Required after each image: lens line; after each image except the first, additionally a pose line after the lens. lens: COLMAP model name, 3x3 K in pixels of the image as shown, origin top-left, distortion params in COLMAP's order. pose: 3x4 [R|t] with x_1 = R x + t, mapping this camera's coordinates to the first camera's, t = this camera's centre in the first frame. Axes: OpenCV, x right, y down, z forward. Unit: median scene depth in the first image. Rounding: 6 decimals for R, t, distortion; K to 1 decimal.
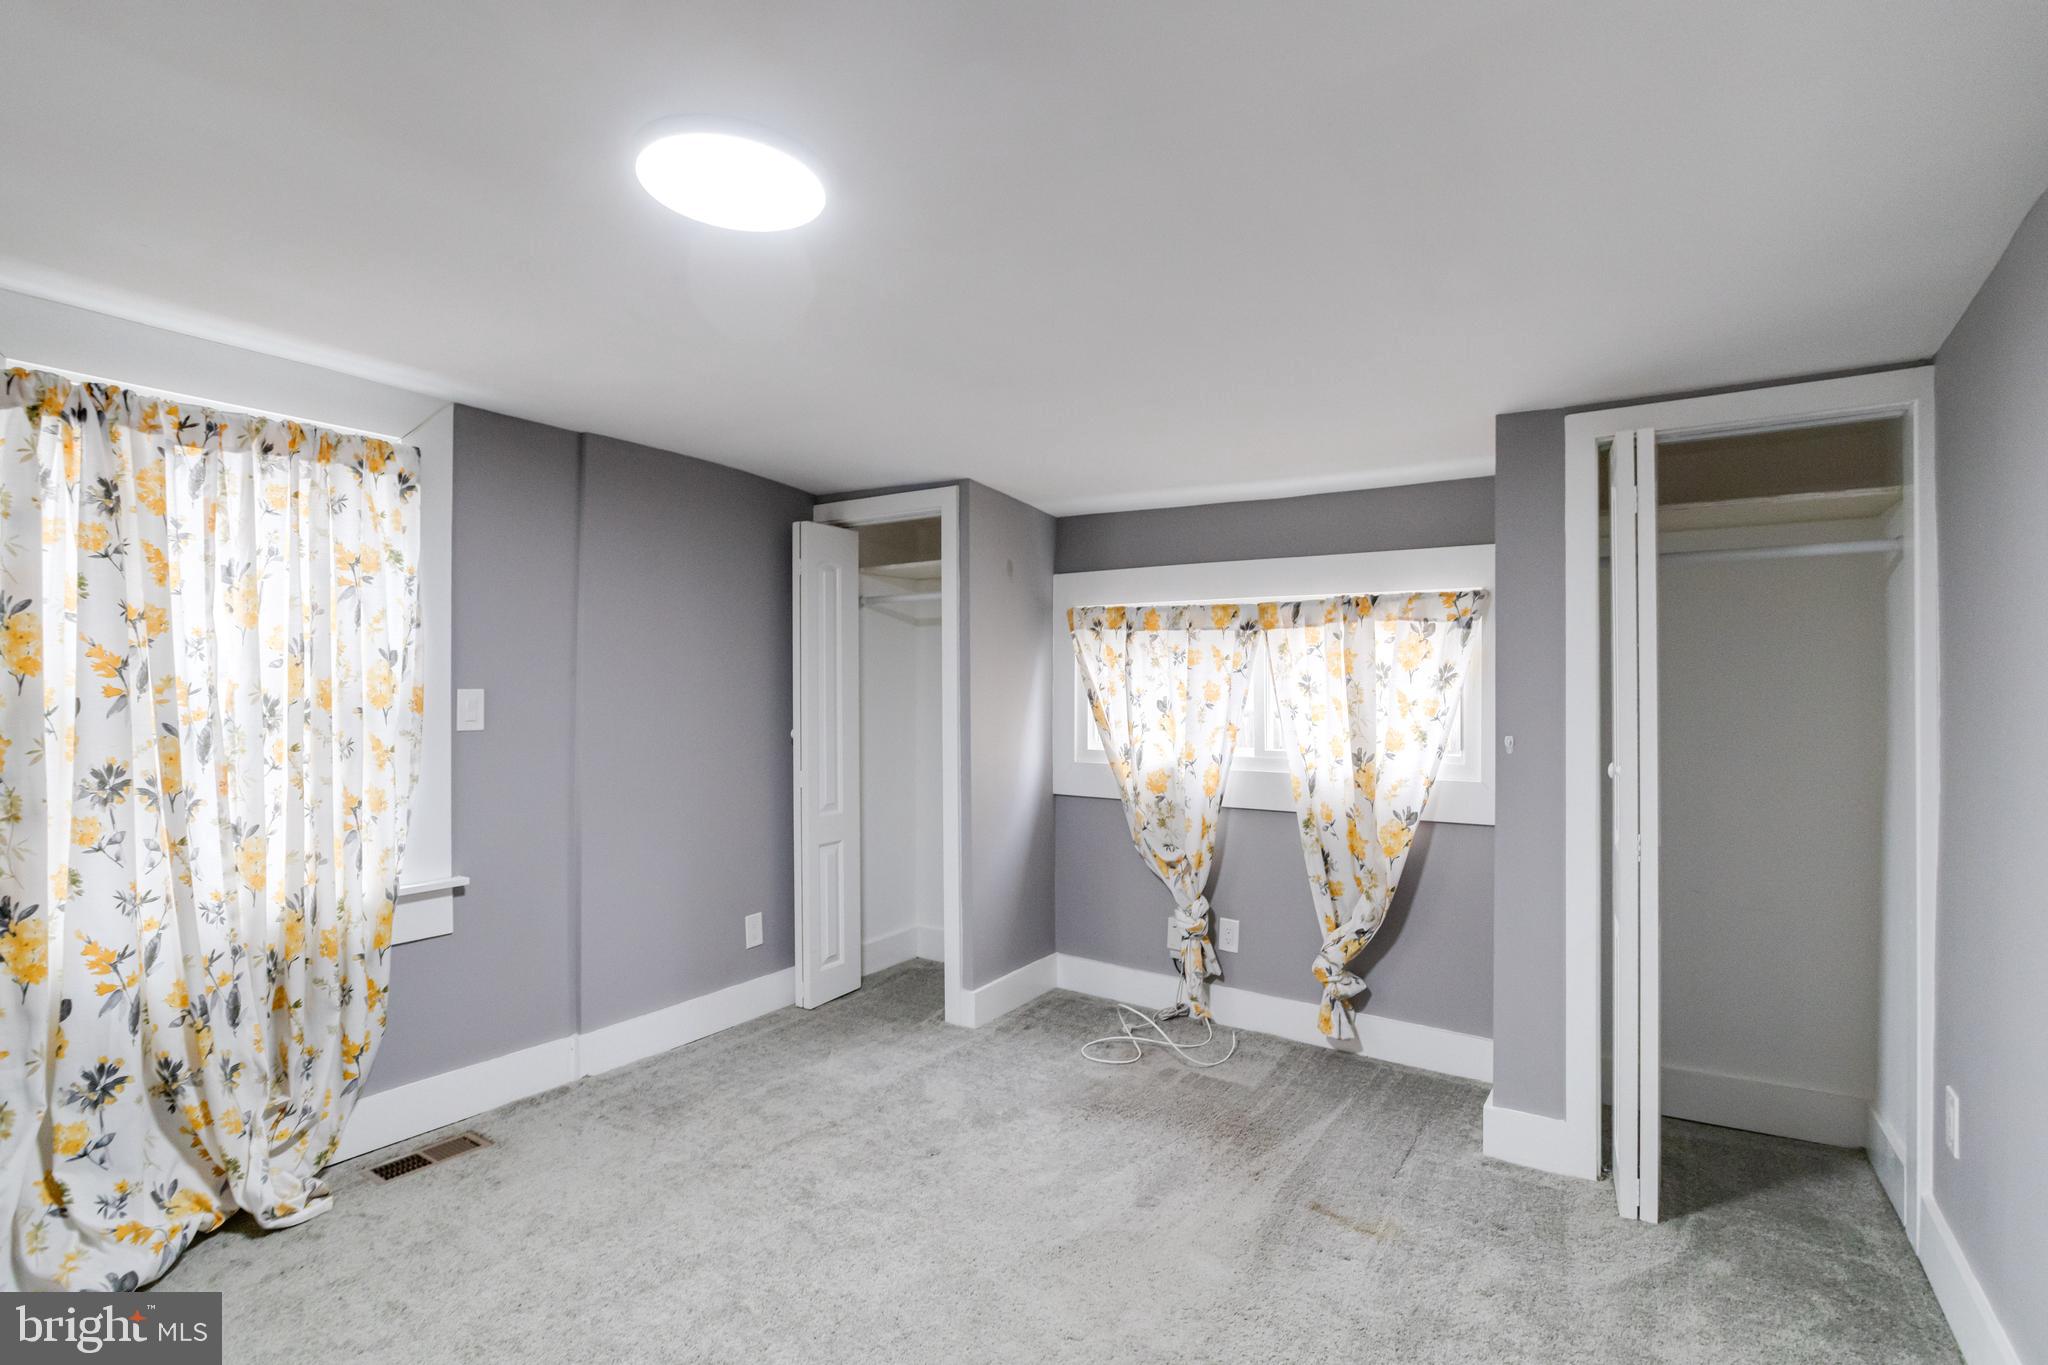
lens RADIAL K [[998.5, 0, 1038.9], [0, 998.5, 691.0], [0, 0, 1]] dist [-0.027962, 0.007718]
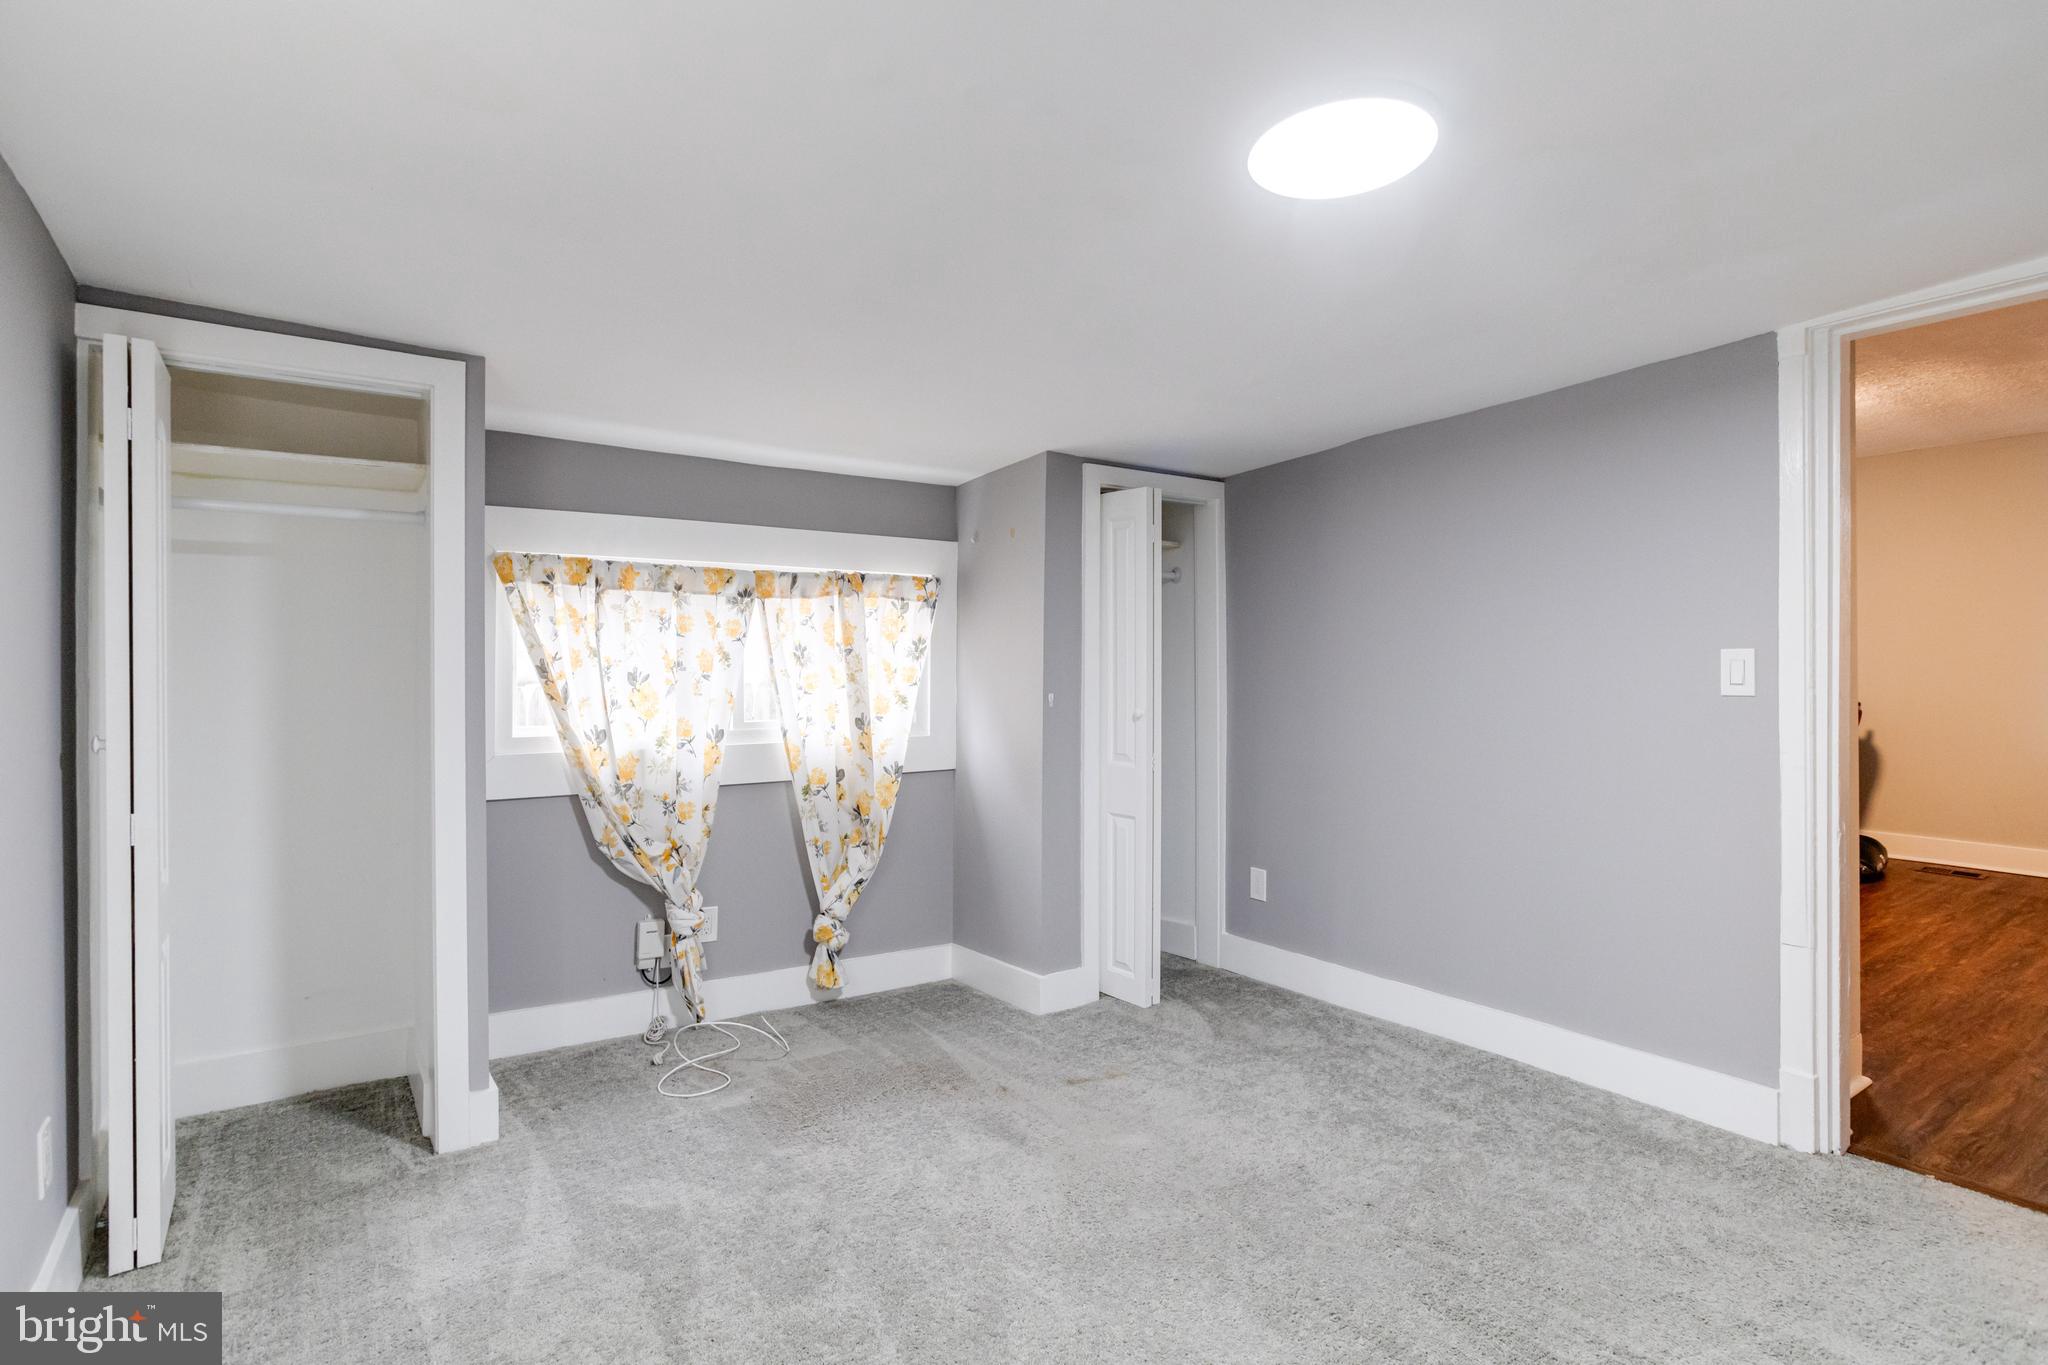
lens RADIAL K [[998.5, 0, 1033.8], [0, 998.5, 660.1], [0, 0, 1]] dist [-0.027962, 0.007718]
pose [[0.363182, -0.000589, 0.931718, -0.601253], [0.005424, 0.999984, -0.001482, 0.002249], [-0.931703, 0.005592, 0.363179, 0.407904]]
